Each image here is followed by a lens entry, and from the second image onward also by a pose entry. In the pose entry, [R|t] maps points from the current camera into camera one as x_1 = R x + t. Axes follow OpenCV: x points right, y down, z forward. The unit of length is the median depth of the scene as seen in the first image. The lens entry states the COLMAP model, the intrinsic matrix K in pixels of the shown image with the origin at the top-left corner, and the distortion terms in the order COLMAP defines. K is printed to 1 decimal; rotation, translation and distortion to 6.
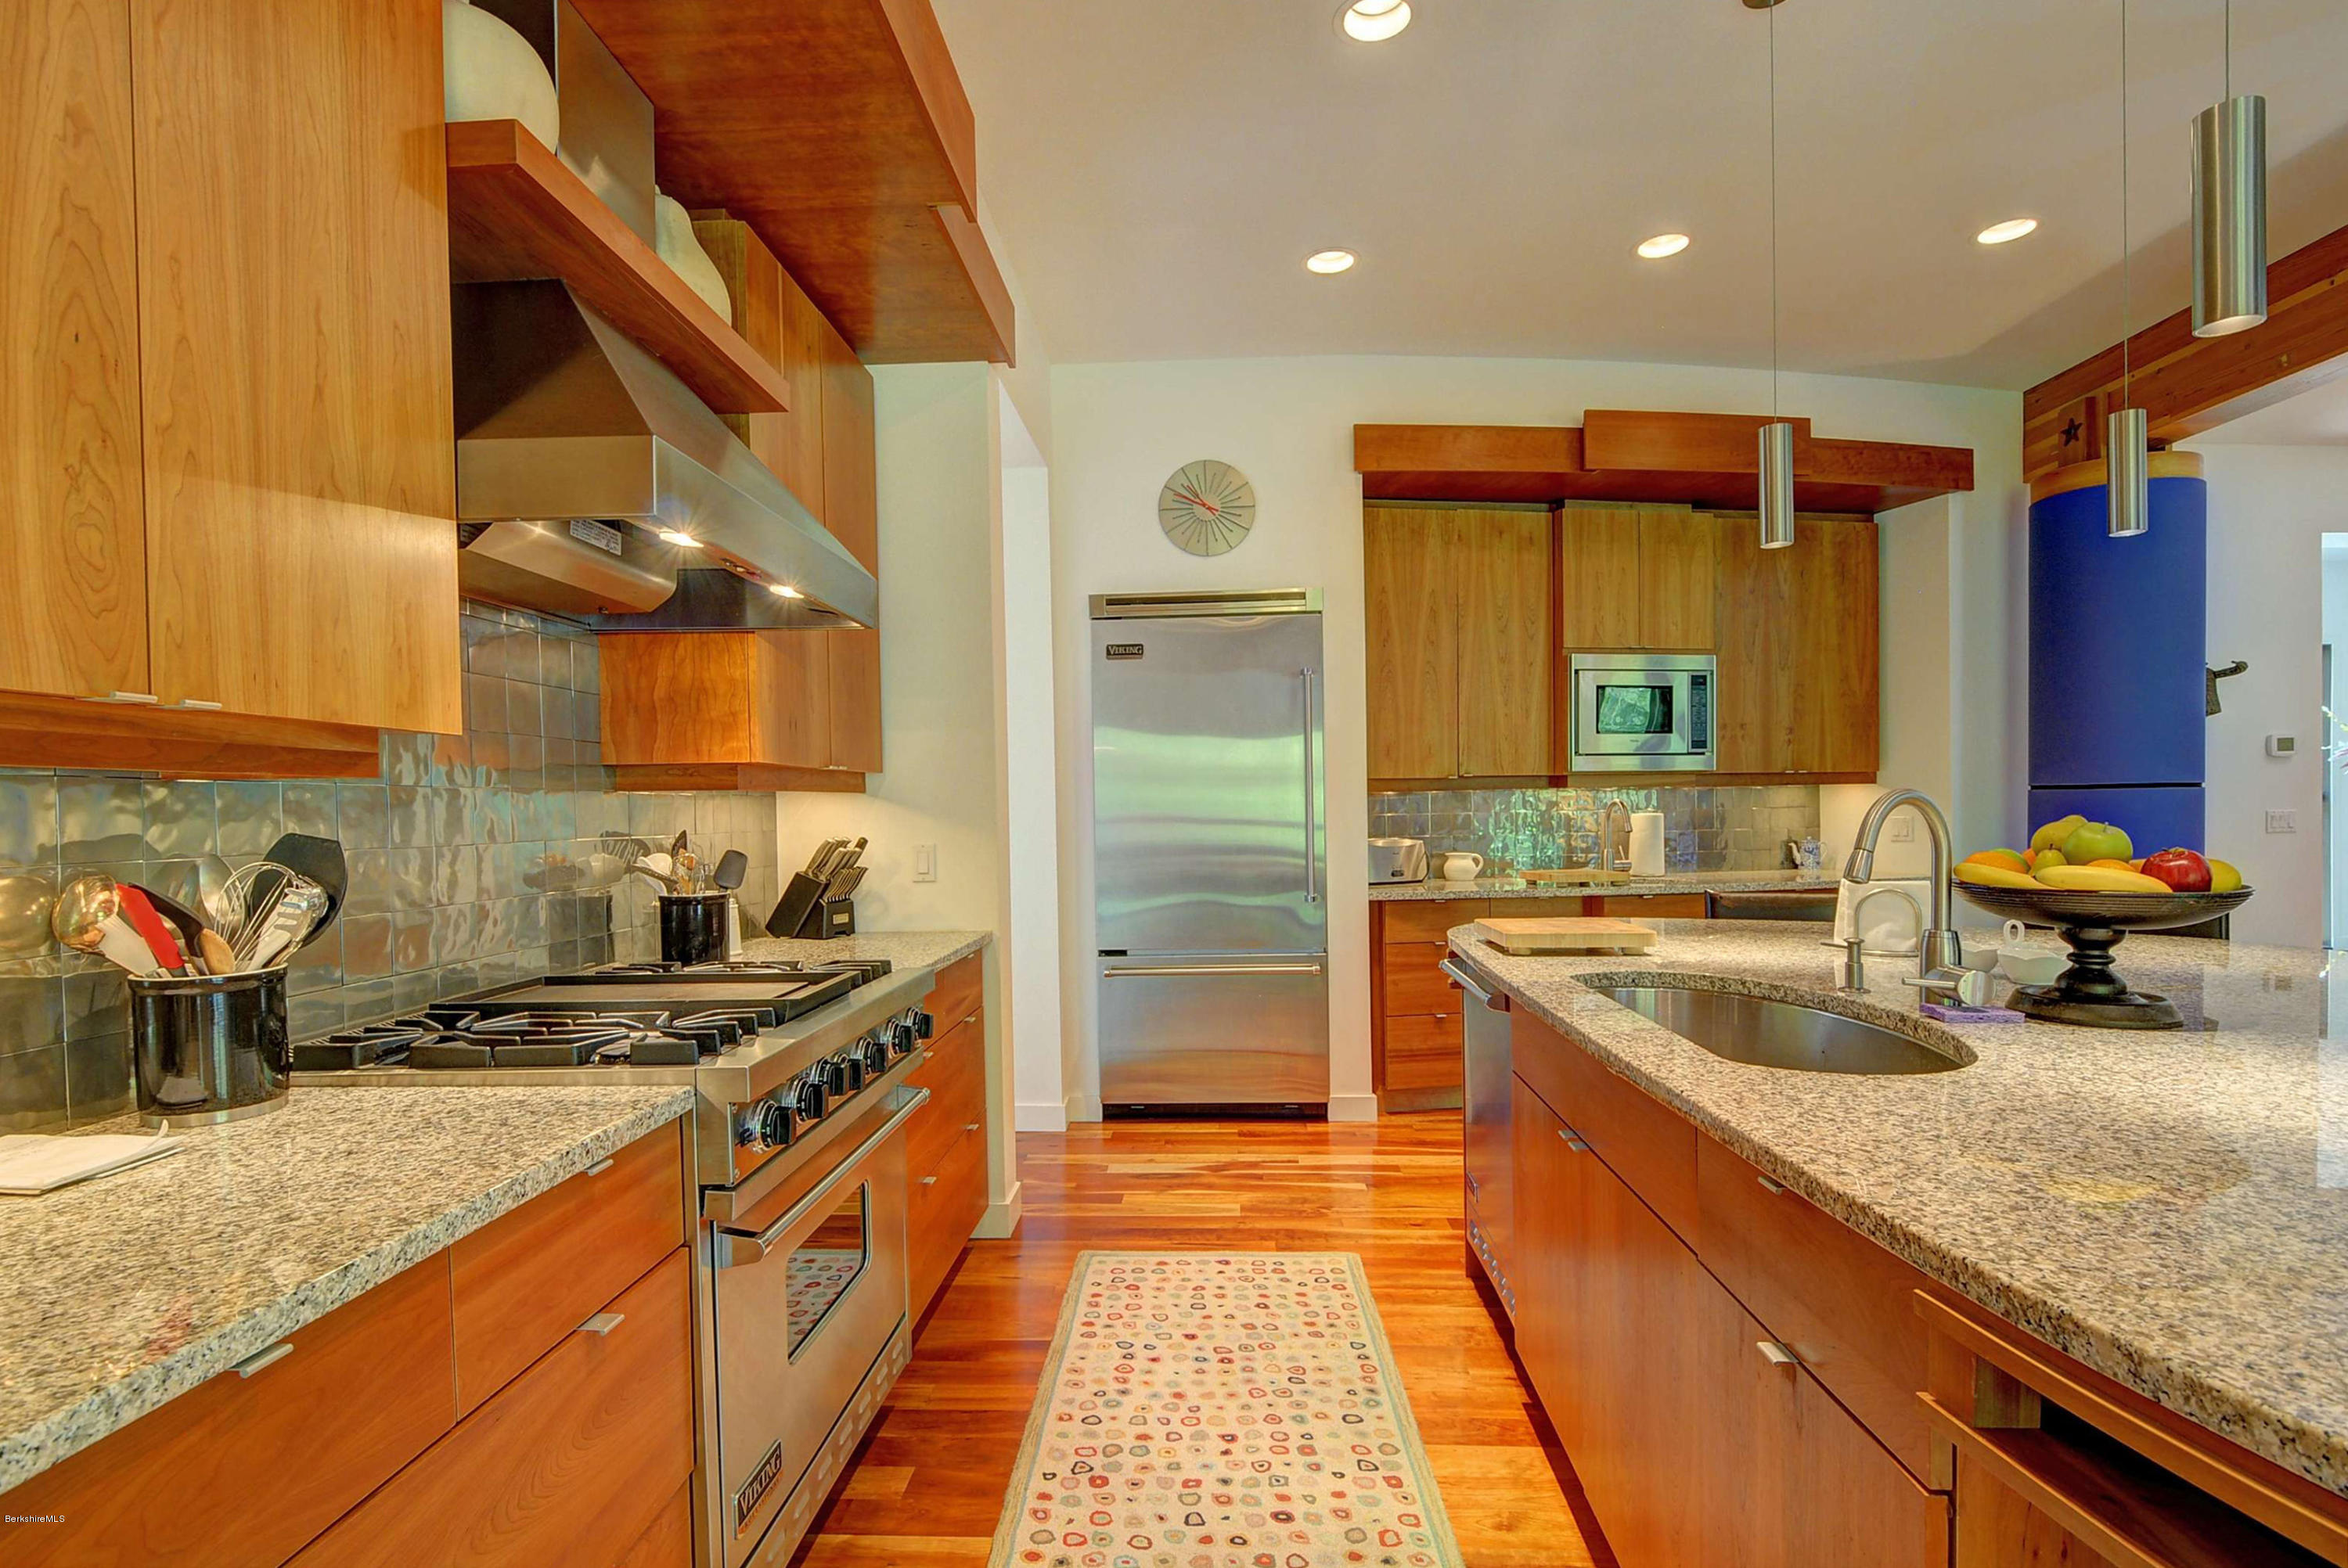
lens RADIAL K [[1097.1, 0, 1174.7], [0, 1097.1, 817.7], [0, 0, 1]] dist [0.014096, -0.000033]
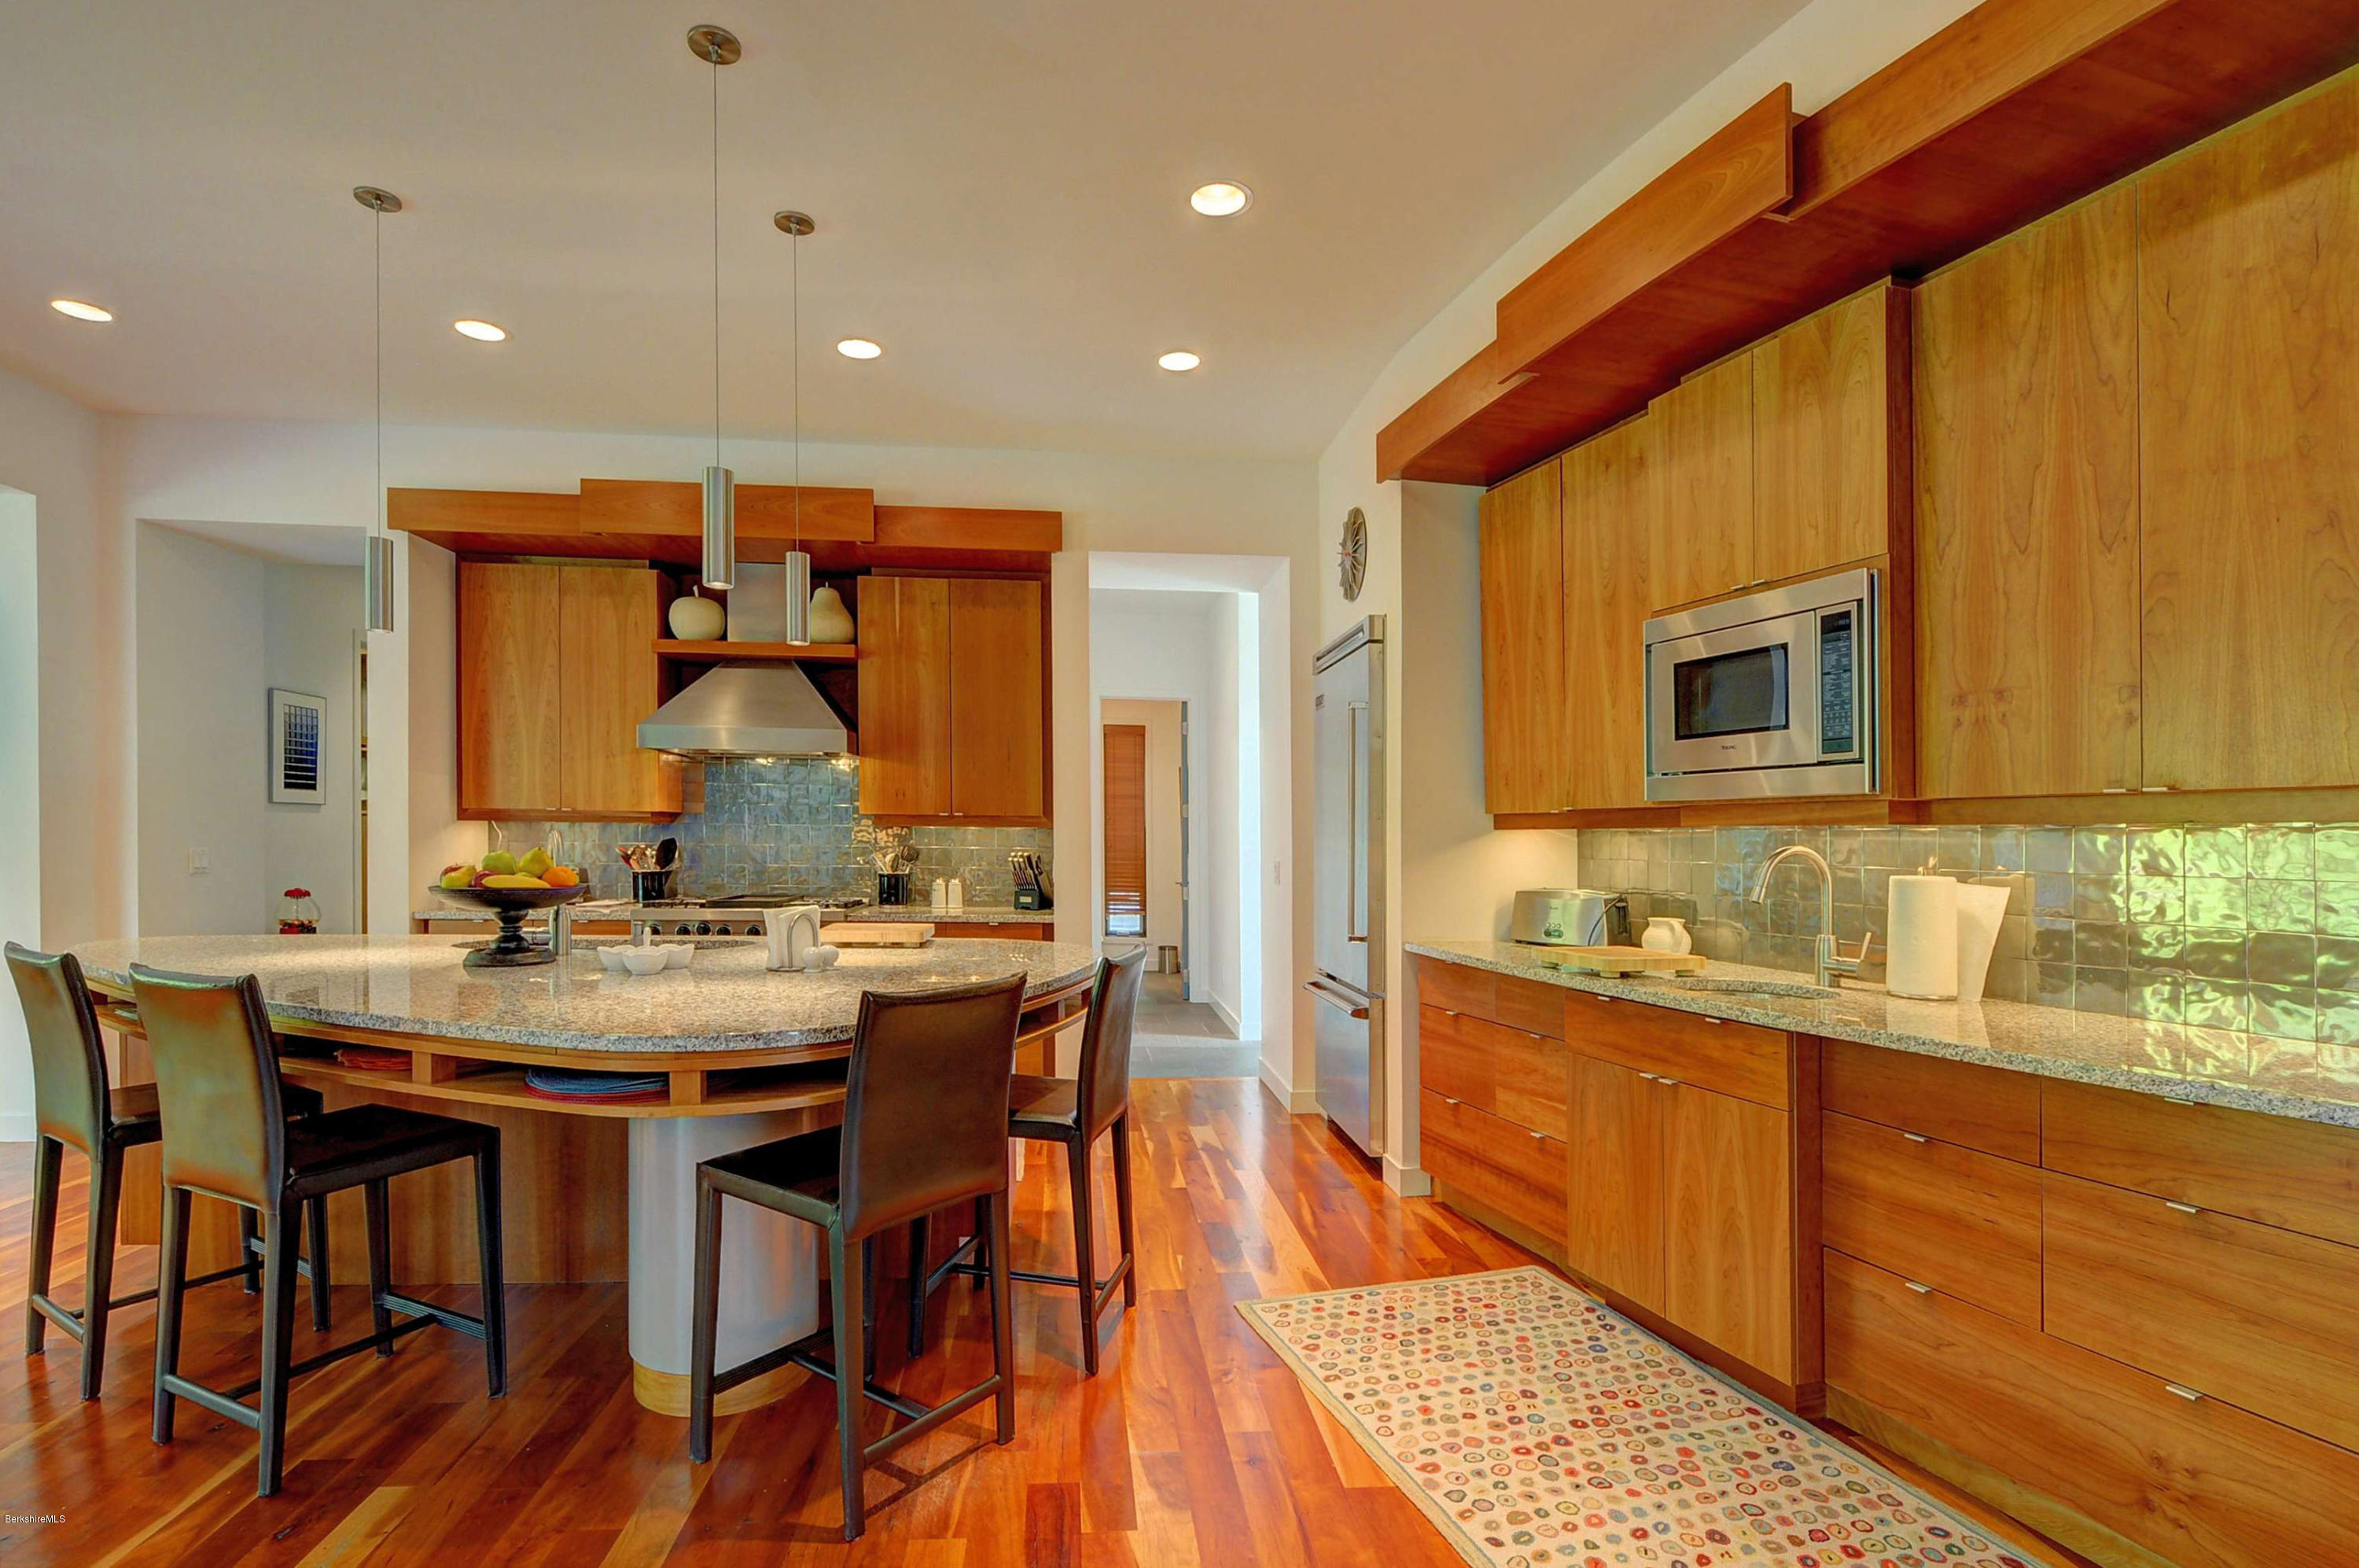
lens RADIAL K [[1138.2, 0, 1193.0], [0, 1138.2, 808.6], [0, 0, 1]] dist [-0.016574, 0.000281]
pose [[0.159034, -0.007311, -0.987246, 1.007374], [-0.022485, 0.999686, -0.011025, -0.024661], [0.987017, 0.023951, 0.158820, 0.645017]]
